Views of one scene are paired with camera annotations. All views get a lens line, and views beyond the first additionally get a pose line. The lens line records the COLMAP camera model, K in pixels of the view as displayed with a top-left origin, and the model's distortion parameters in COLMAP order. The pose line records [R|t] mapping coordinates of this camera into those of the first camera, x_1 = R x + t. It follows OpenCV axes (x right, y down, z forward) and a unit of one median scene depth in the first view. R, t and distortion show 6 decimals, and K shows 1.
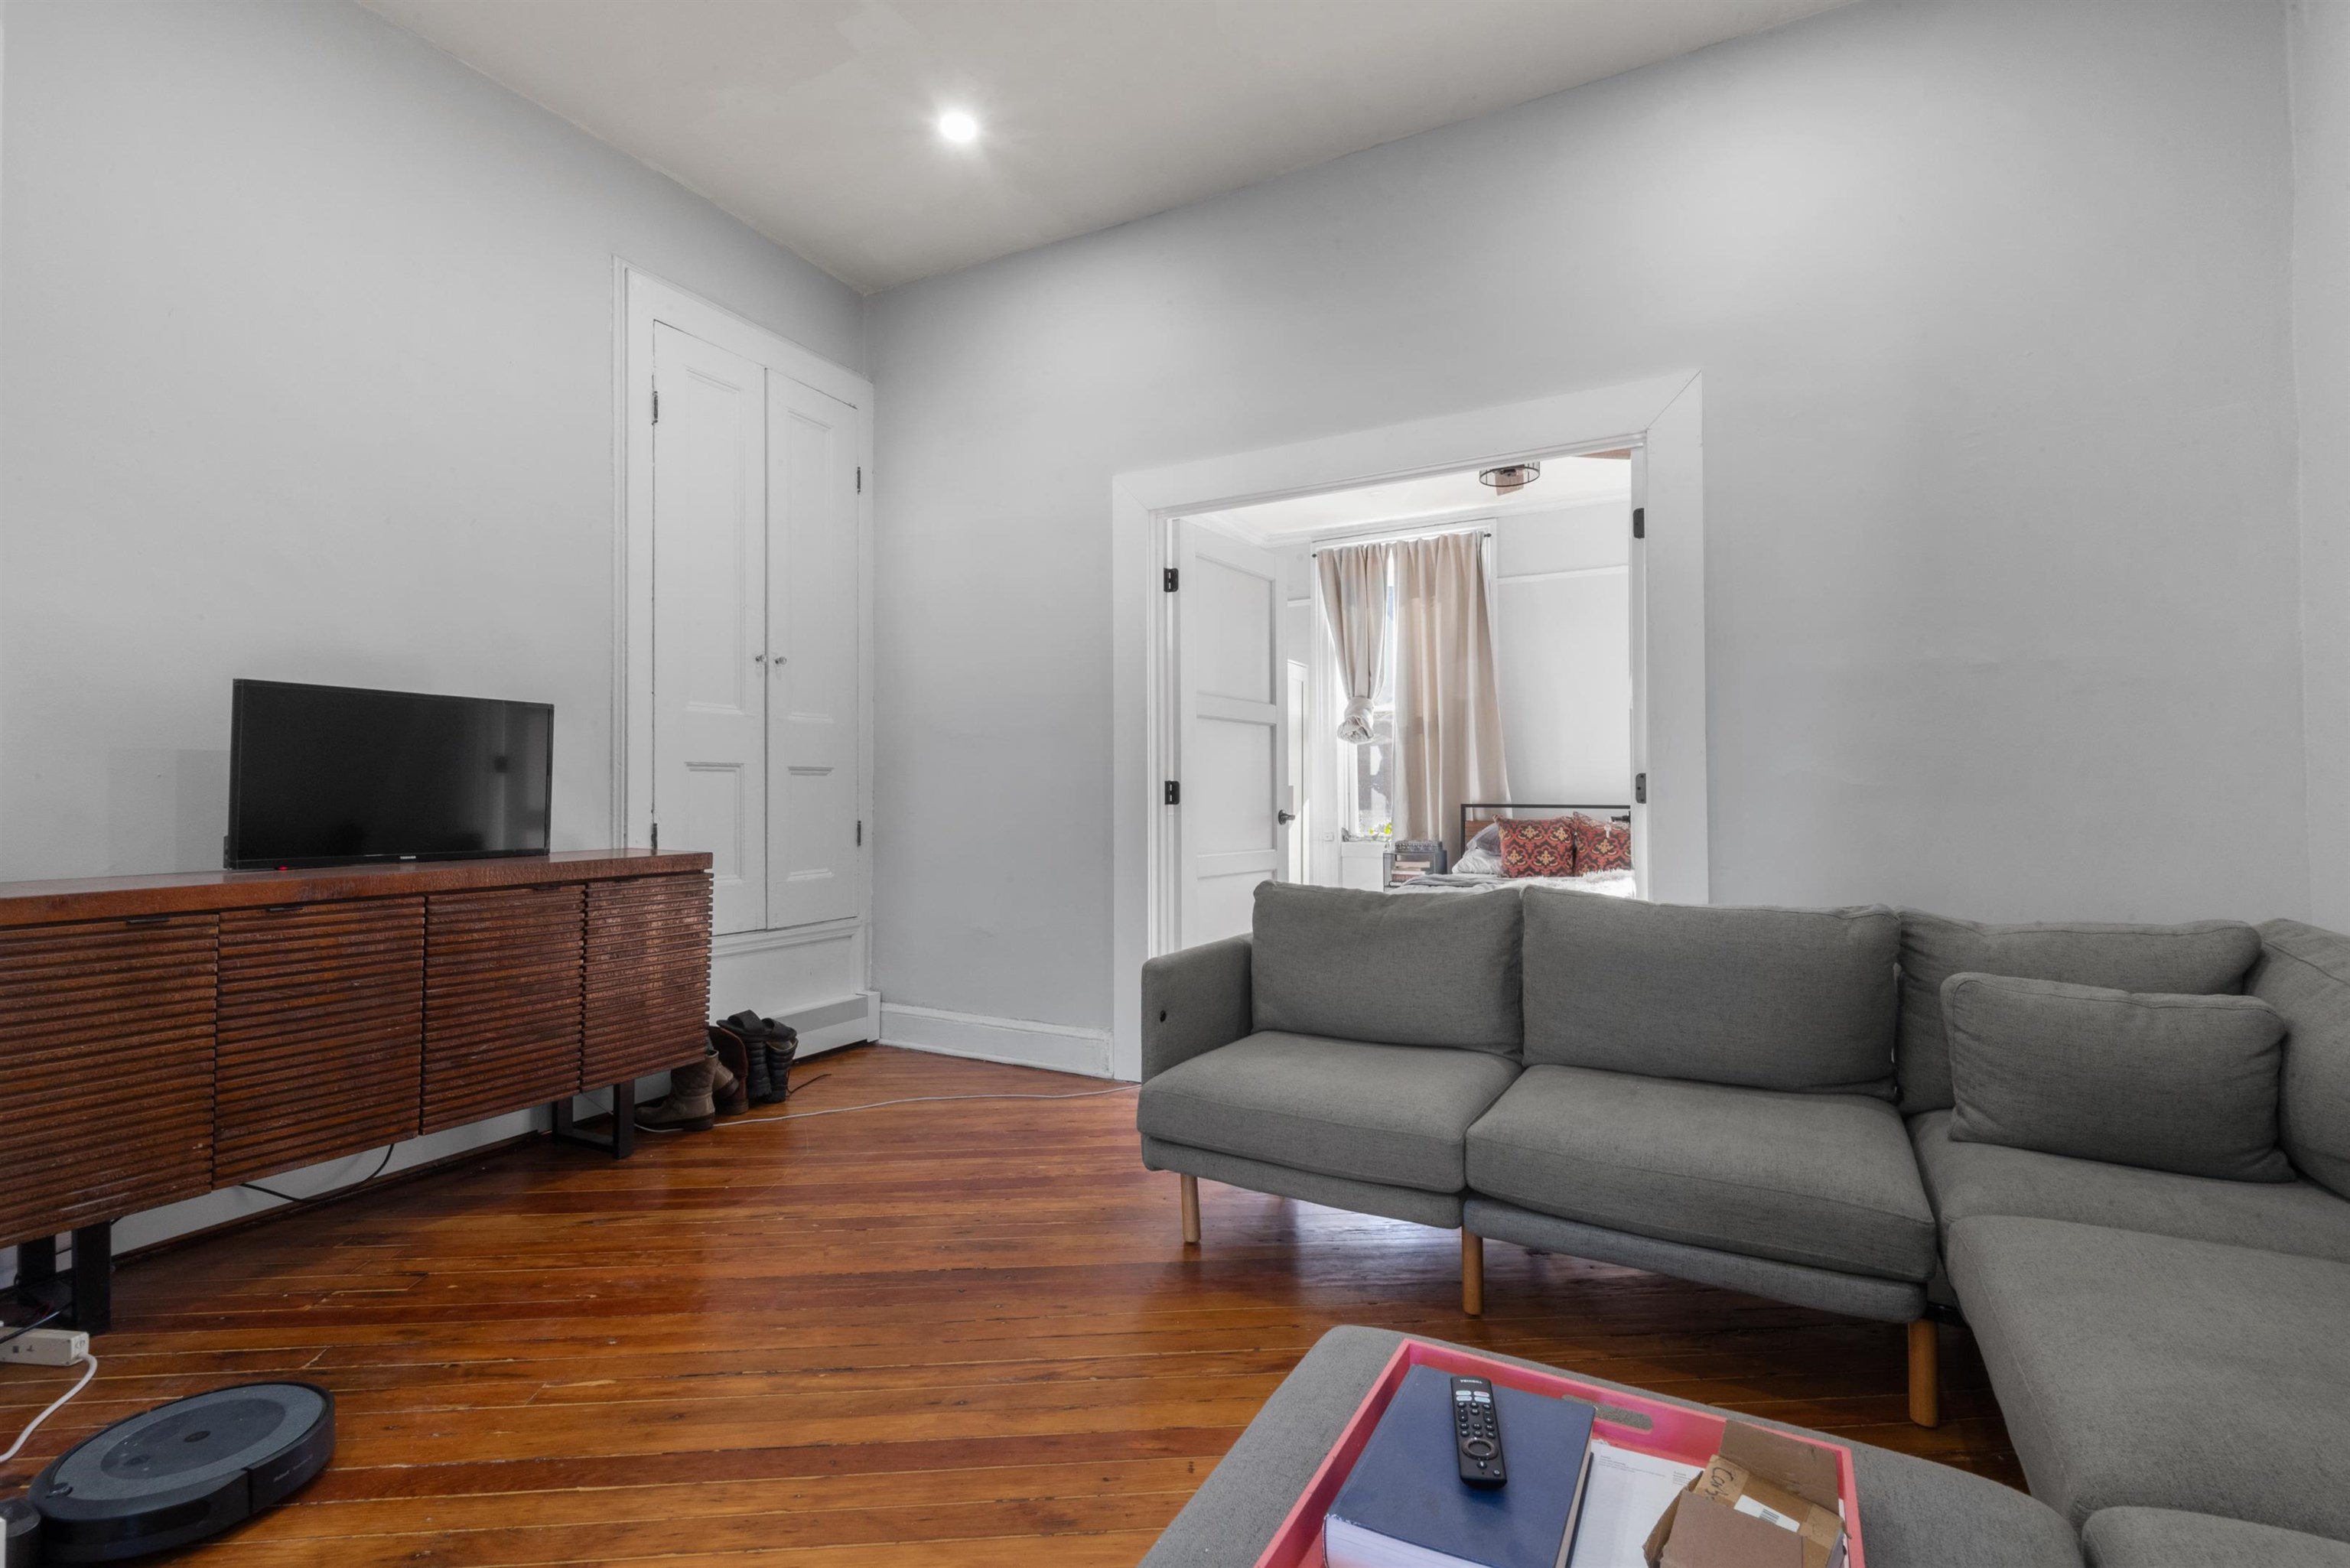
lens RADIAL K [[1073.1, 0, 1190.6], [0, 1073.1, 766.7], [0, 0, 1]] dist [0.027992, -0.016321]
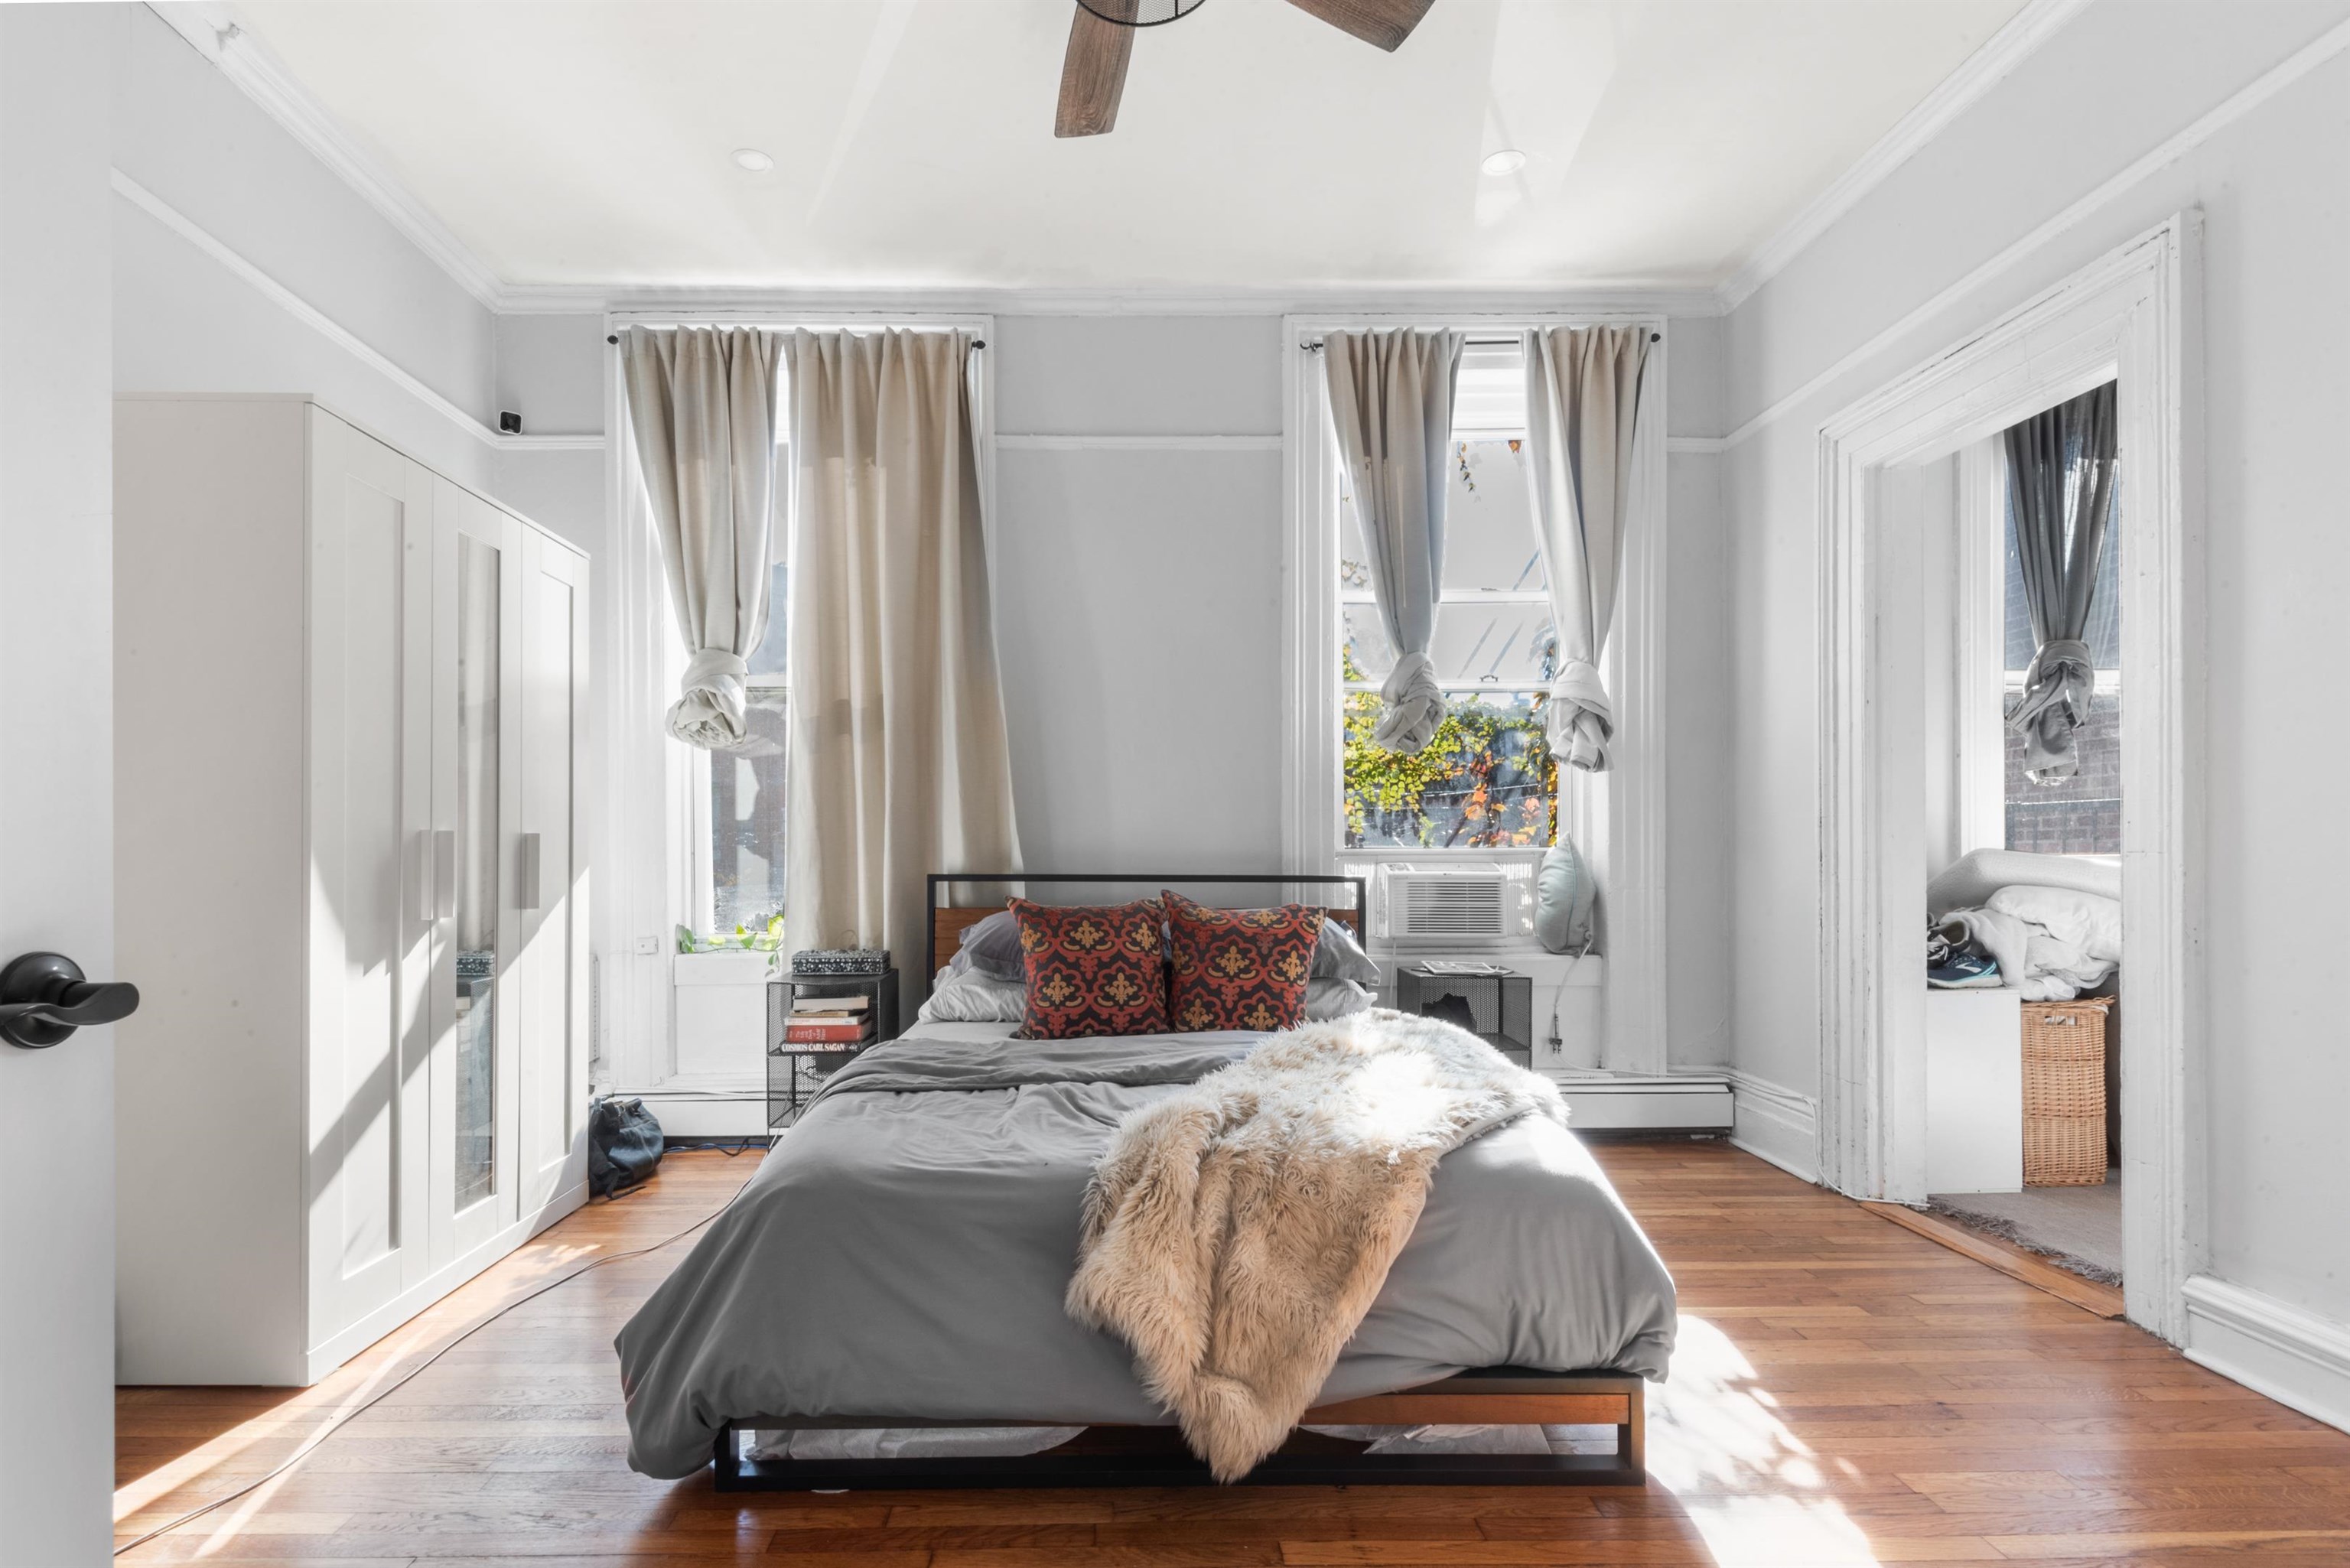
lens RADIAL K [[1141.6, 0, 1115.7], [0, 1141.6, 857.0], [0, 0, 1]] dist [0.021729, -0.003477]
pose [[0.884683, -0.001029, 0.466193, 0.168636], [-0.012542, 0.999583, 0.026007, 0.024265], [-0.466025, -0.028855, 0.884301, 1.011568]]
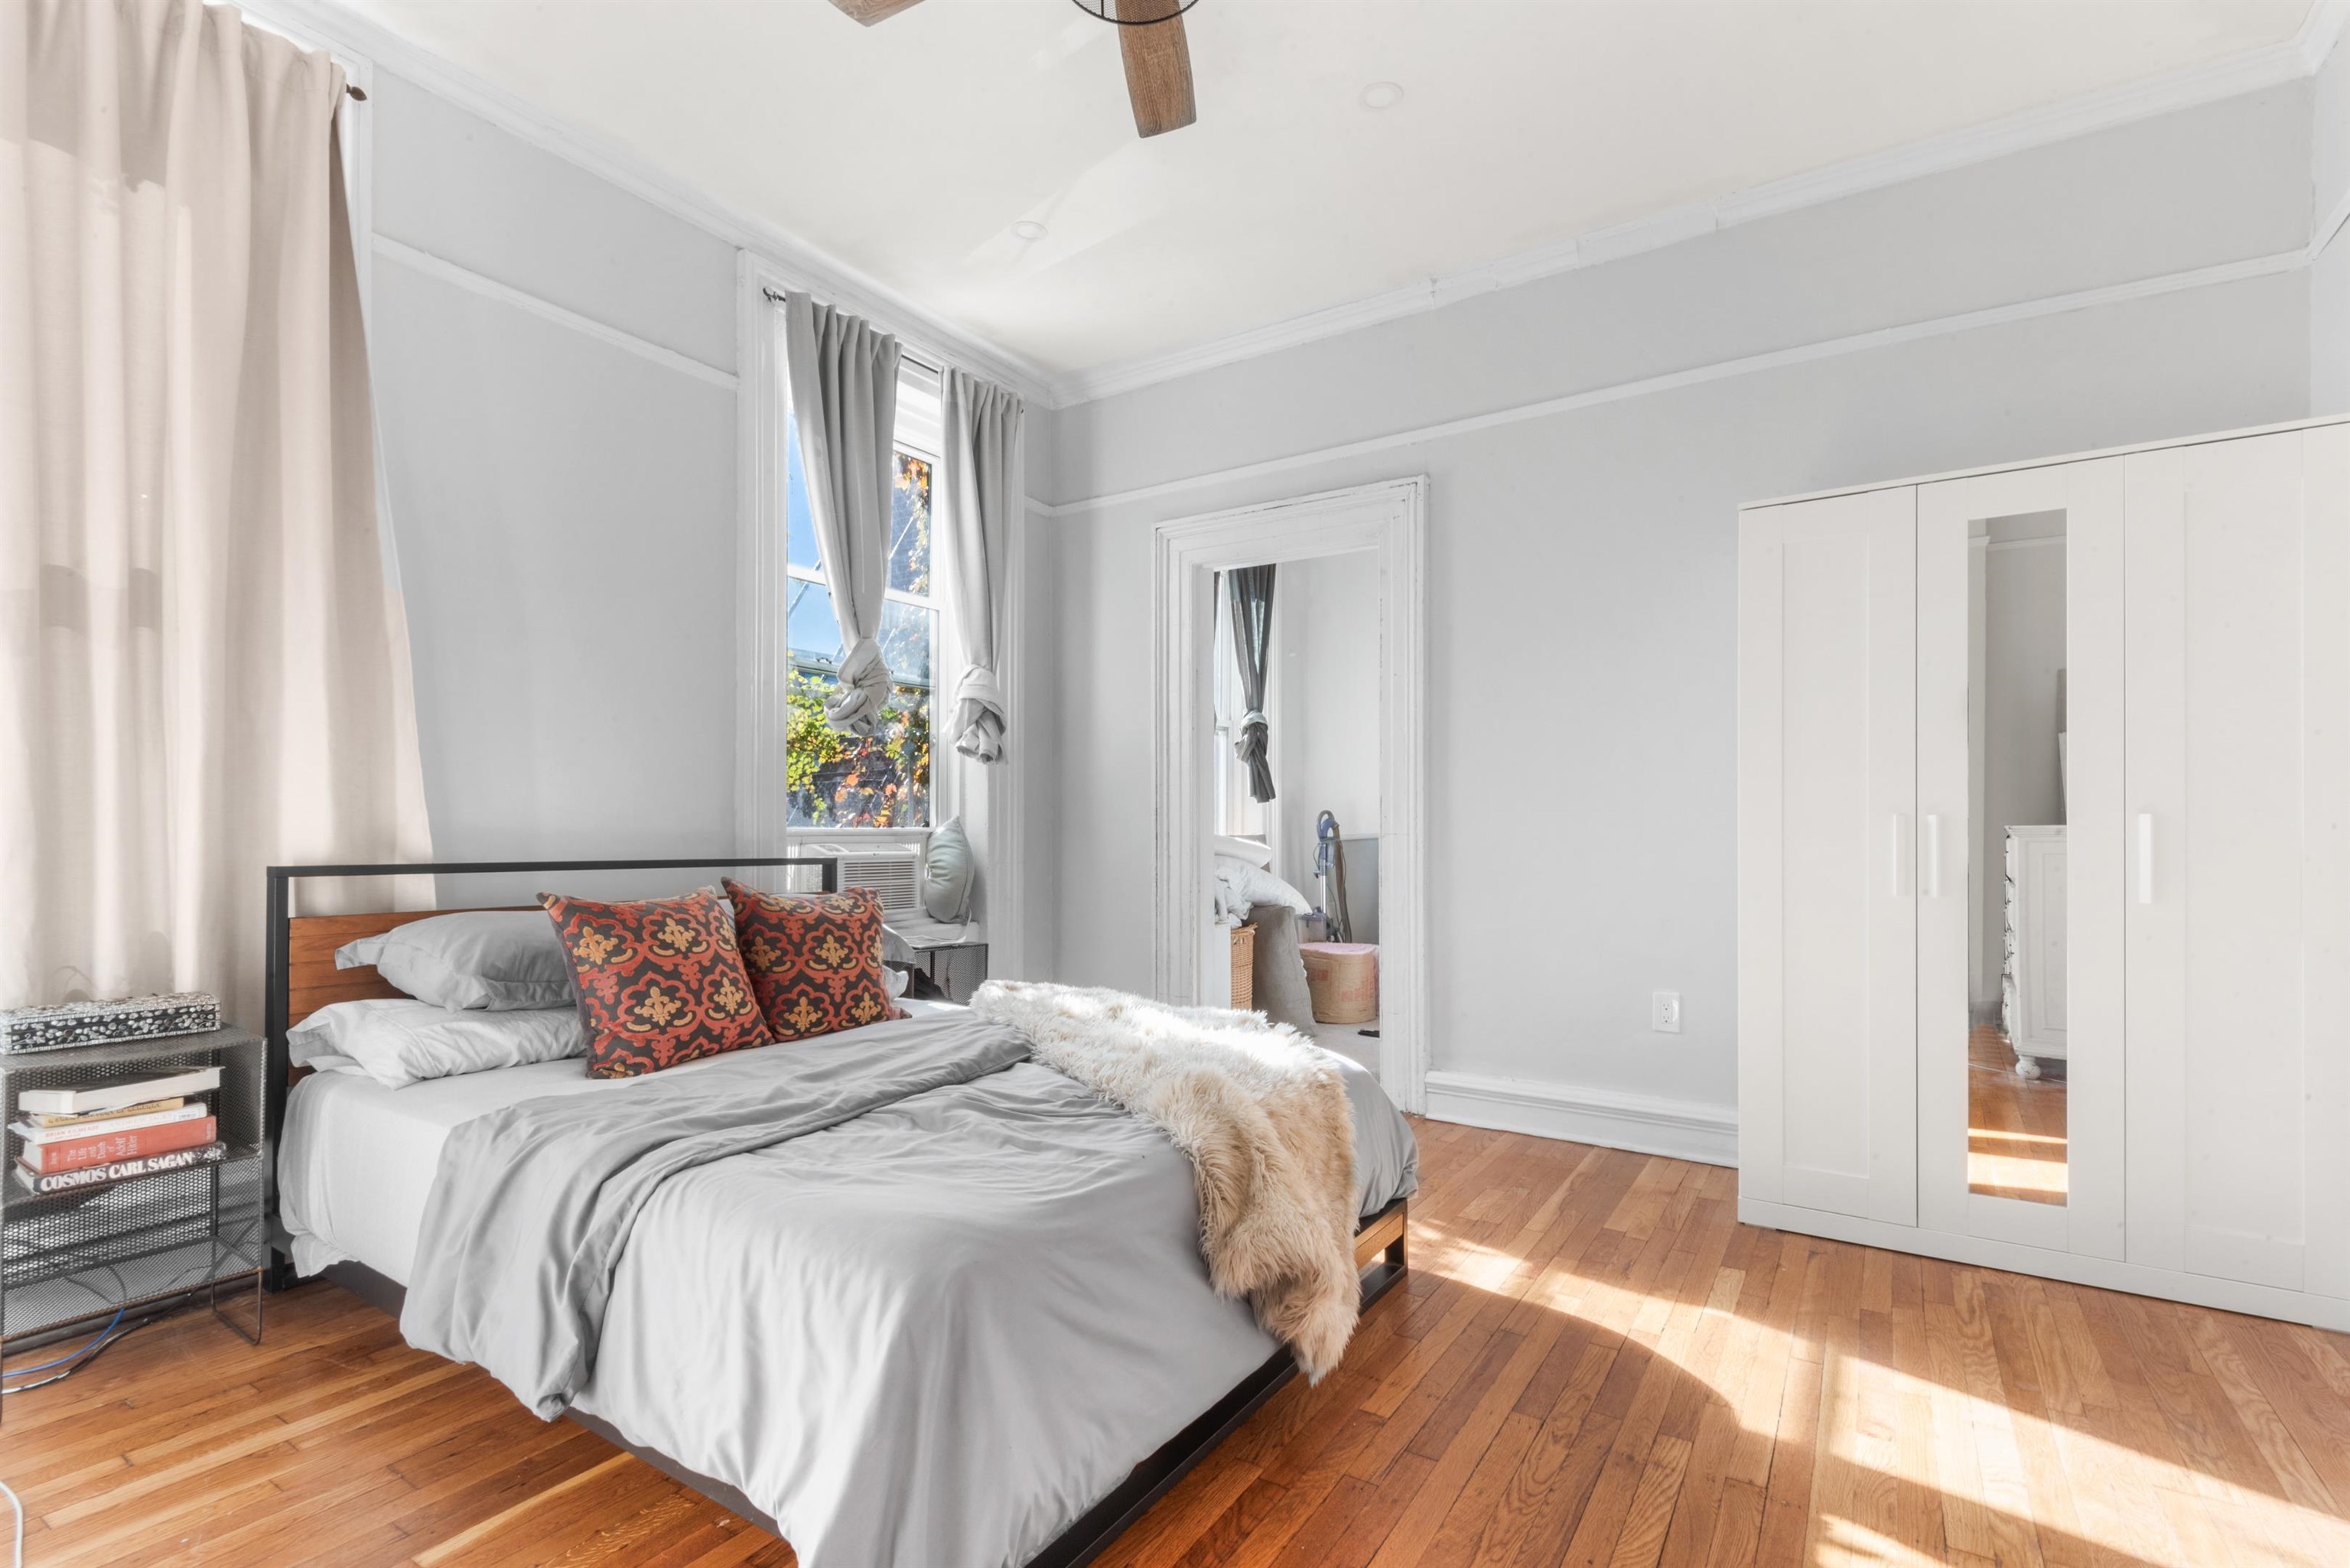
lens RADIAL K [[1073.1, 0, 1204.7], [0, 1073.1, 830.4], [0, 0, 1]] dist [0.027992, -0.016321]
pose [[0.096881, 0.004259, 0.995287, -0.094471], [-0.026538, 0.999646, -0.001695, 0.034901], [-0.994942, -0.026249, 0.096960, 1.430073]]
